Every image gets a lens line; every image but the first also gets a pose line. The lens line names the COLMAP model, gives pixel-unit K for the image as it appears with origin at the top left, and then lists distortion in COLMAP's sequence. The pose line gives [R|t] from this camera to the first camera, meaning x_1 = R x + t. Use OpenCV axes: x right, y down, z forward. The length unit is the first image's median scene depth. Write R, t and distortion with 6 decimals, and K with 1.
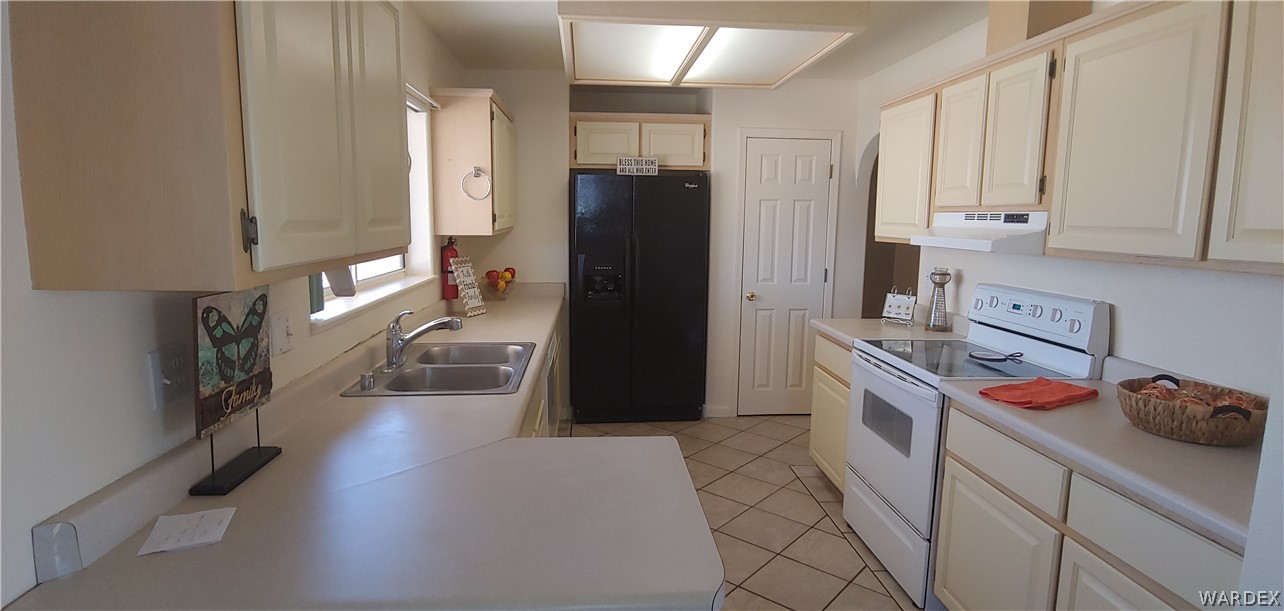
lens RADIAL K [[645.4, 0, 642.0], [0, 645.4, 305.5], [0, 0, 1]] dist [-0.002692, -0.000627]
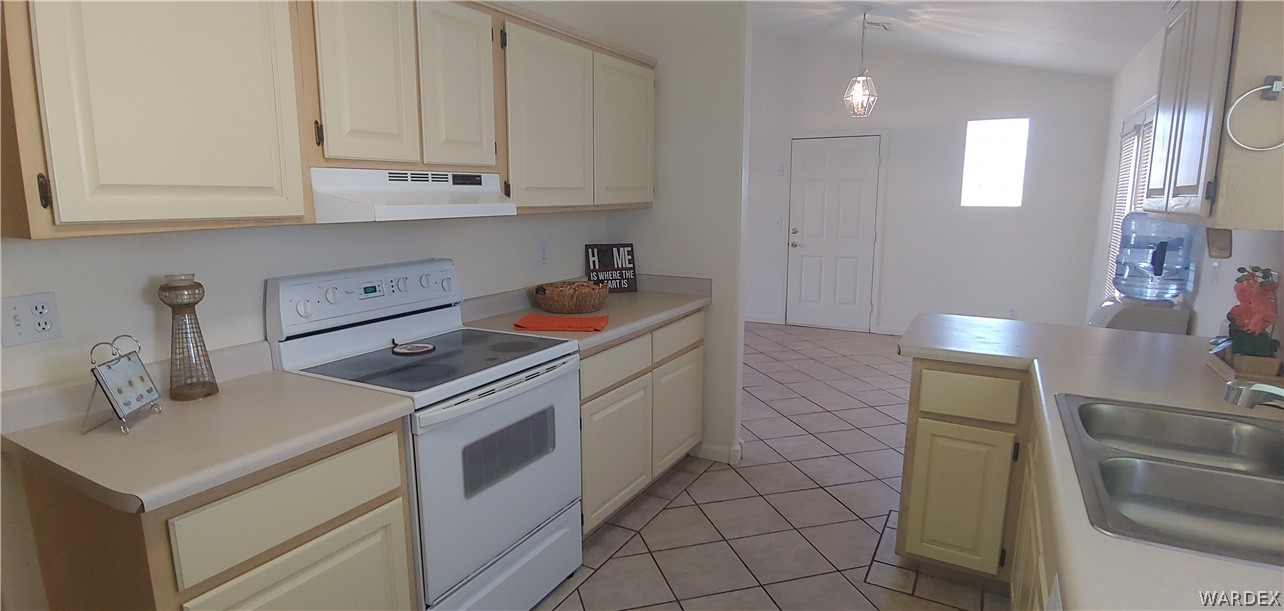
lens RADIAL K [[645.4, 0, 642.0], [0, 645.4, 305.5], [0, 0, 1]] dist [-0.002692, -0.000627]
pose [[-0.834392, -0.108497, 0.540387, -0.116388], [0.064758, 0.954346, 0.291600, -0.159923], [-0.547354, 0.278303, -0.789273, 1.211440]]
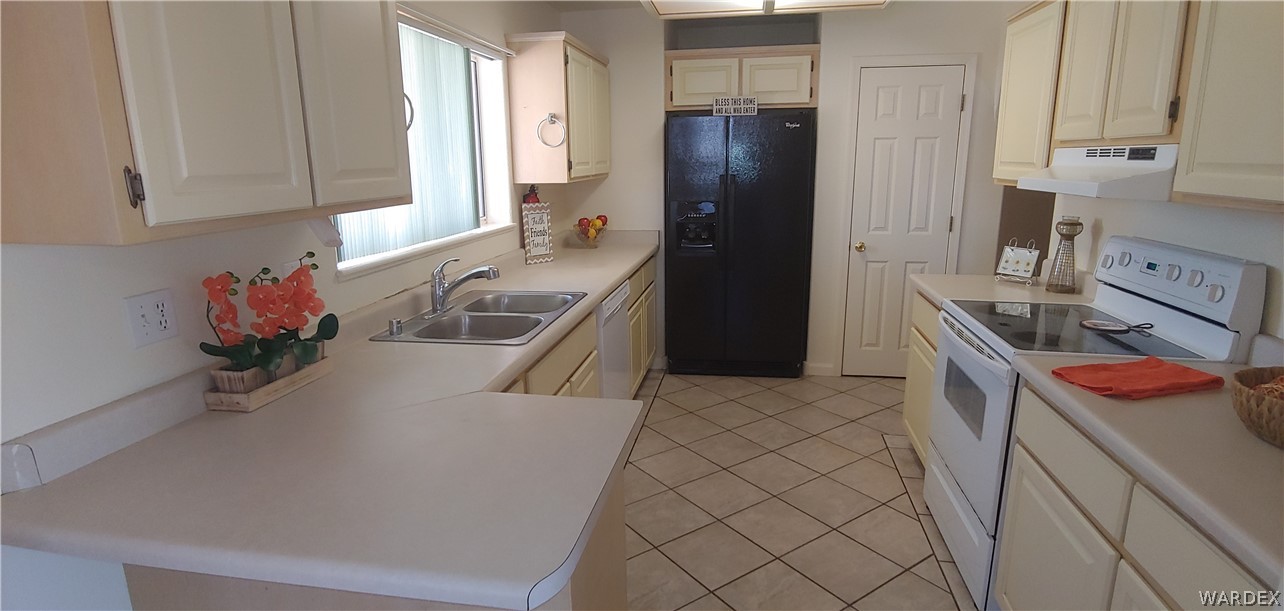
lens RADIAL K [[645.4, 0, 642.0], [0, 645.4, 305.5], [0, 0, 1]] dist [-0.002692, -0.000627]
pose [[0.968204, 0.033944, -0.247847, 0.140552], [-0.013103, 0.996272, 0.085261, -0.007564], [0.249817, -0.079303, 0.965040, 0.056337]]
